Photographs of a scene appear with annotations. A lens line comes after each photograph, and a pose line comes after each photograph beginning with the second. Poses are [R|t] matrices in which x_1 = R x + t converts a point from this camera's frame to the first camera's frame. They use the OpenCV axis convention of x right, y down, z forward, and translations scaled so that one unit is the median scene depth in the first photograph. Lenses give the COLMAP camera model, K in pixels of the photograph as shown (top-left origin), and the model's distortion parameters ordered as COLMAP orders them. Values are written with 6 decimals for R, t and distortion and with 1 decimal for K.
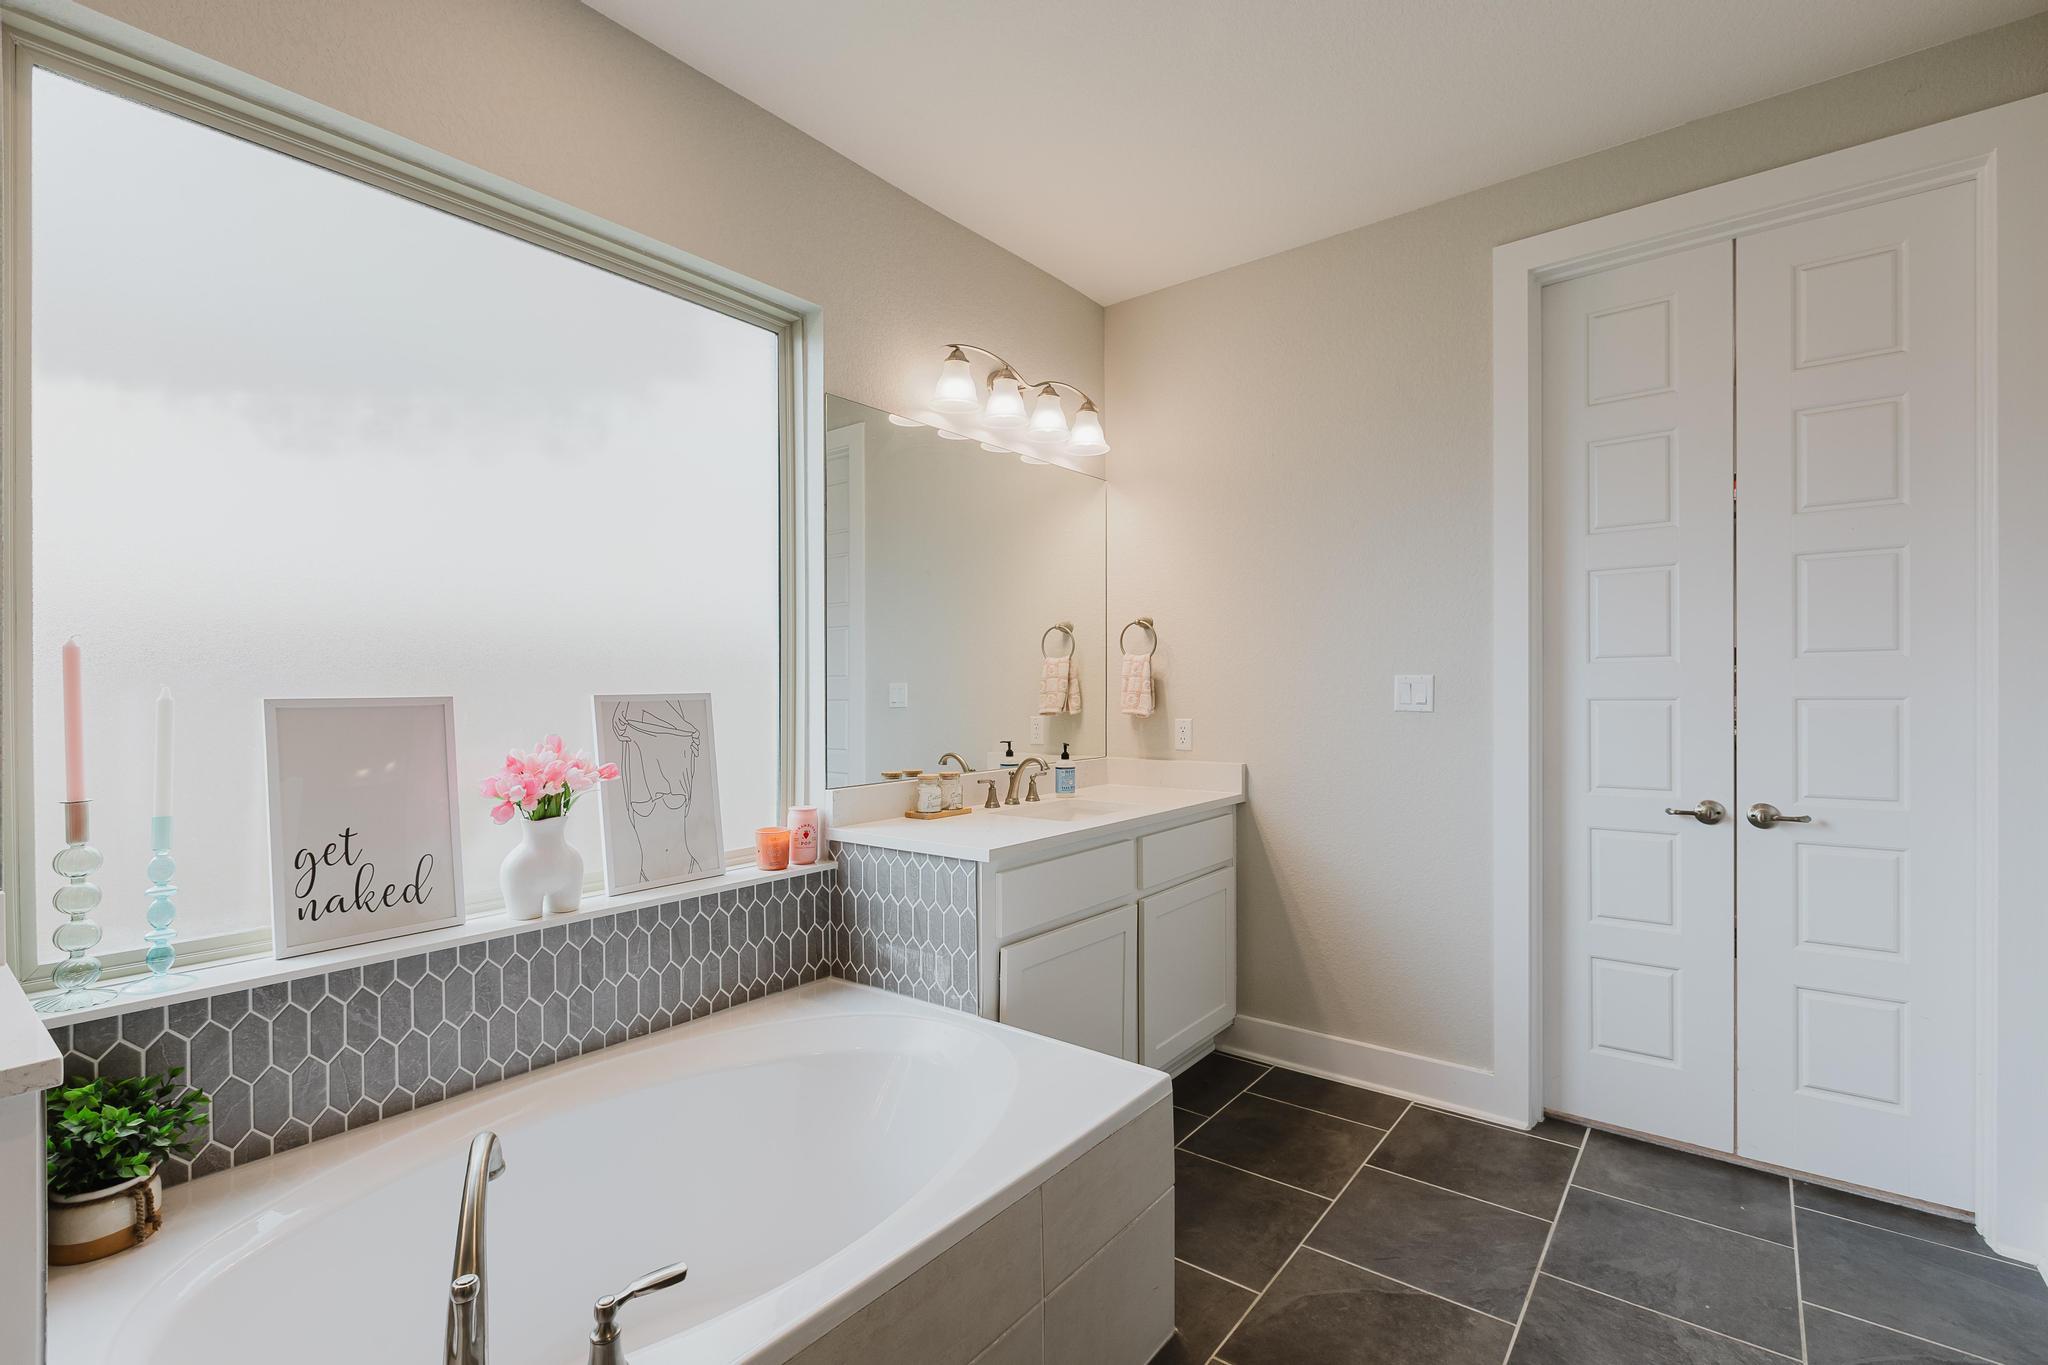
lens RADIAL K [[918.3, 0, 1011.0], [0, 918.3, 697.8], [0, 0, 1]] dist [-0.001637, 0.000300]
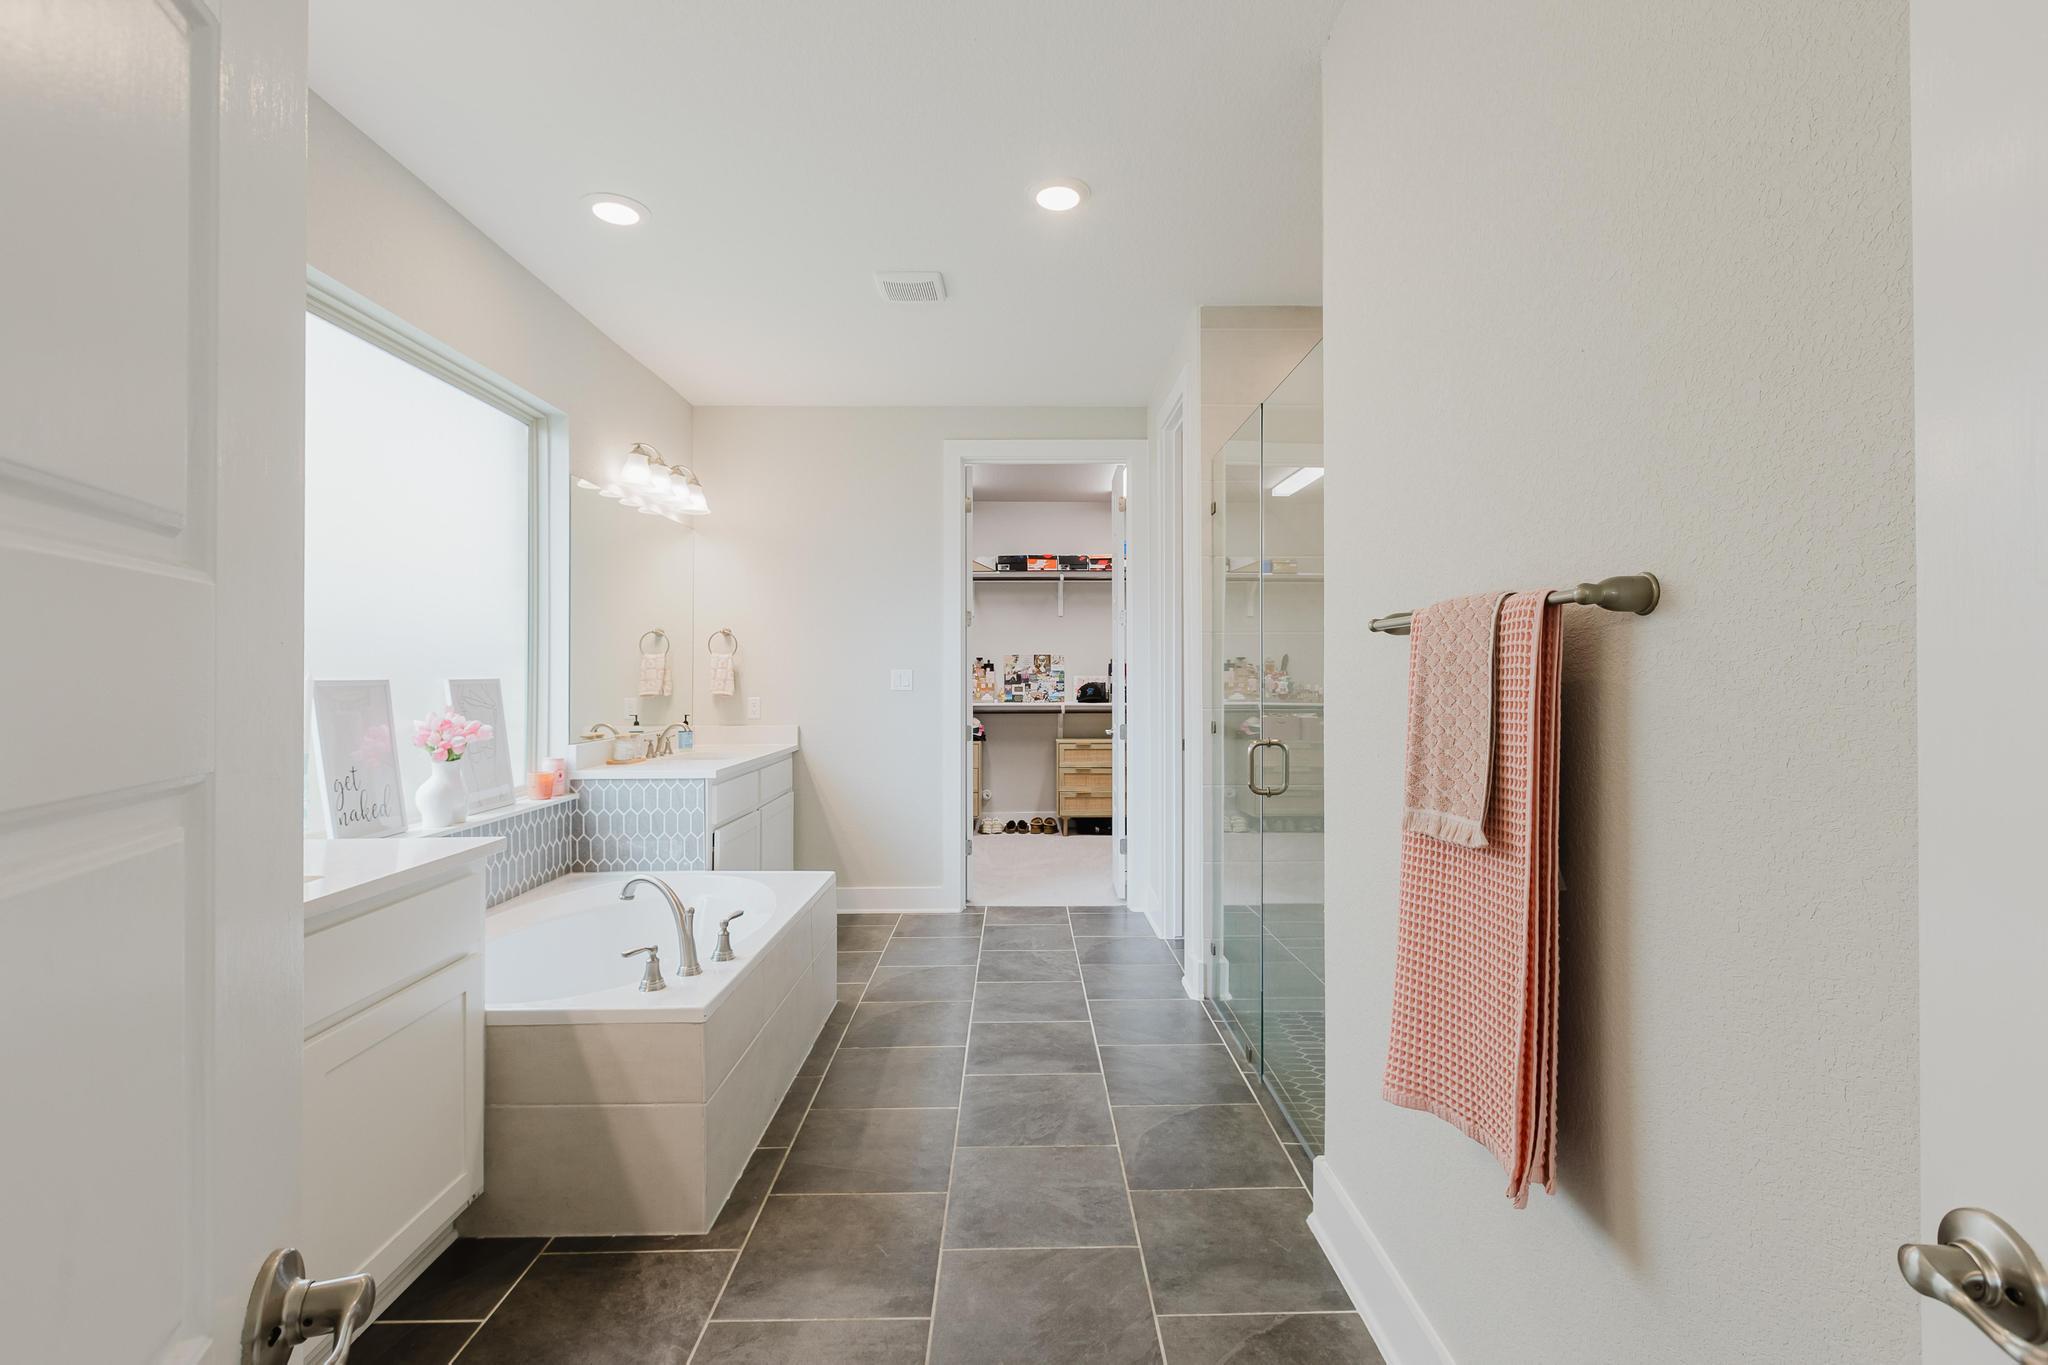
lens RADIAL K [[918.3, 0, 1028.7], [0, 918.3, 682.6], [0, 0, 1]] dist [-0.001637, 0.000300]
pose [[0.774275, 0.001846, 0.632846, -0.558042], [0.002330, 0.999981, -0.005767, 0.011141], [-0.632844, 0.005940, 0.774256, -0.591225]]
